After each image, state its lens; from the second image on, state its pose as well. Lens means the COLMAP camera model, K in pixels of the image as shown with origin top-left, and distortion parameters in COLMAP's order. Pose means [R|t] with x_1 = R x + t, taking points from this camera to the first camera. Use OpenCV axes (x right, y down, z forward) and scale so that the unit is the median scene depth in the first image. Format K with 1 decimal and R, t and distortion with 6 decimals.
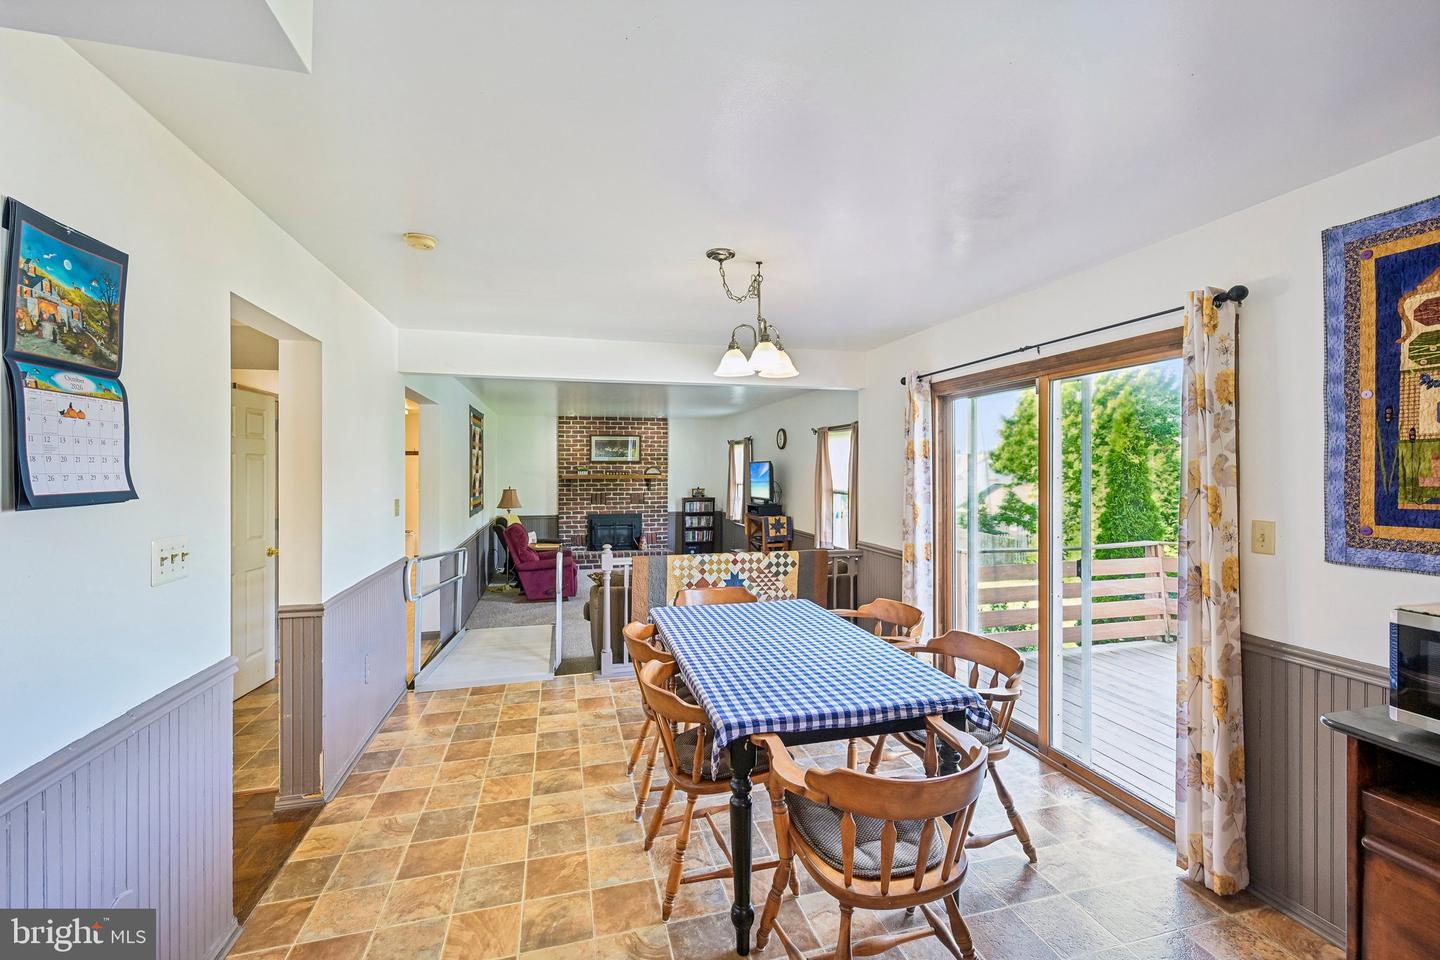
lens RADIAL K [[599.2, 0, 716.6], [0, 599.2, 468.5], [0, 0, 1]] dist [-0.000272, -0.000134]
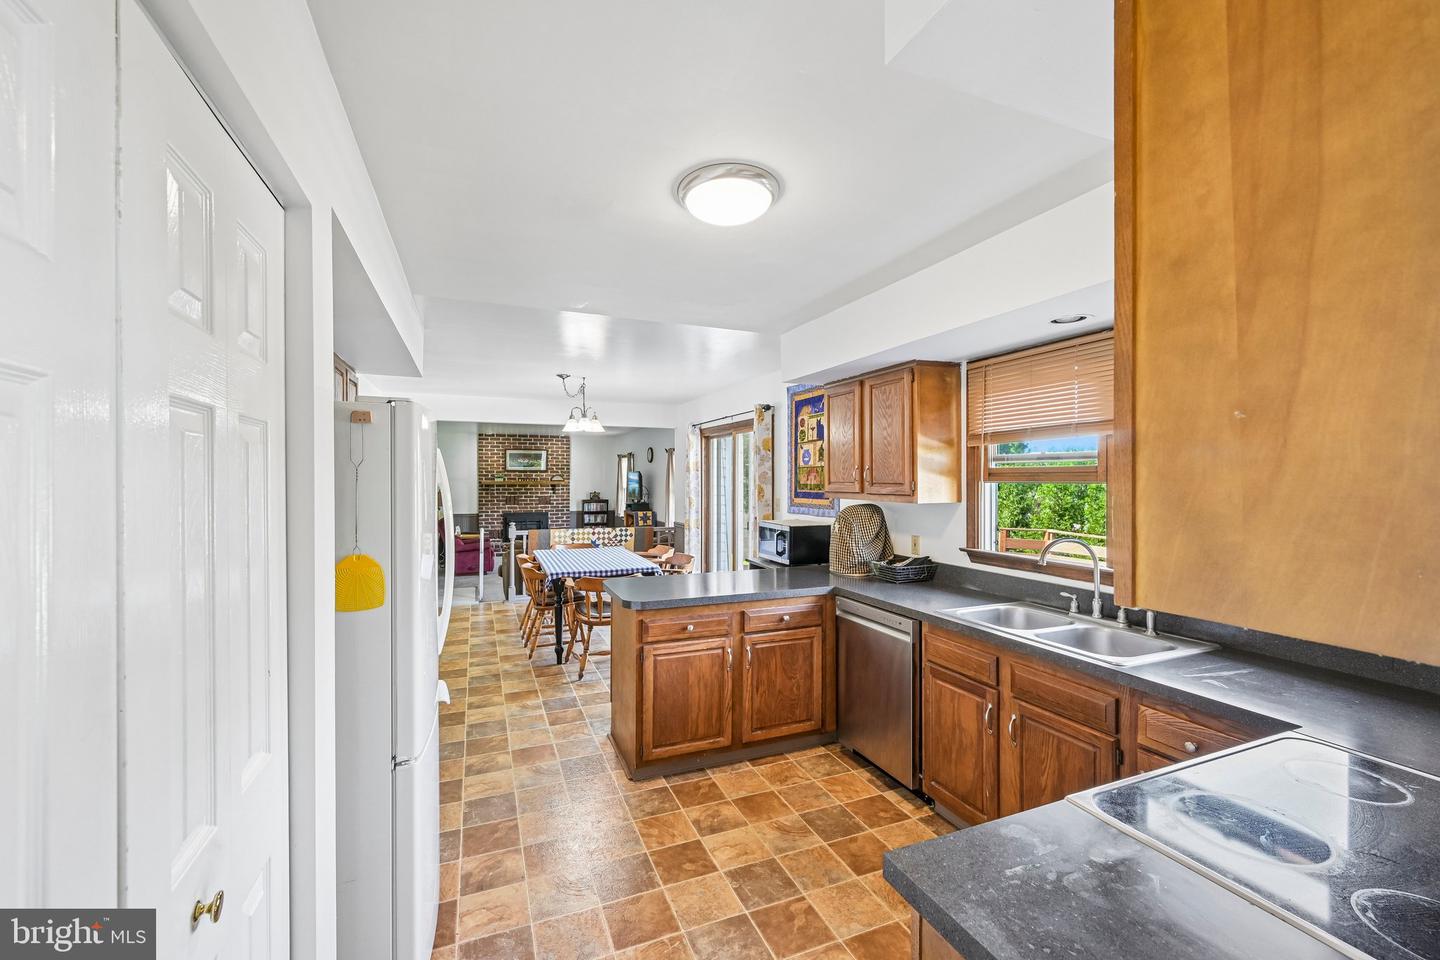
lens RADIAL K [[599.2, 0, 716.6], [0, 599.2, 468.5], [0, 0, 1]] dist [-0.000272, -0.000134]
pose [[0.992138, 0.003631, 0.125097, 0.155265], [-0.002066, 0.999918, -0.012642, -0.001983], [-0.125132, 0.012284, 0.992064, -0.655892]]
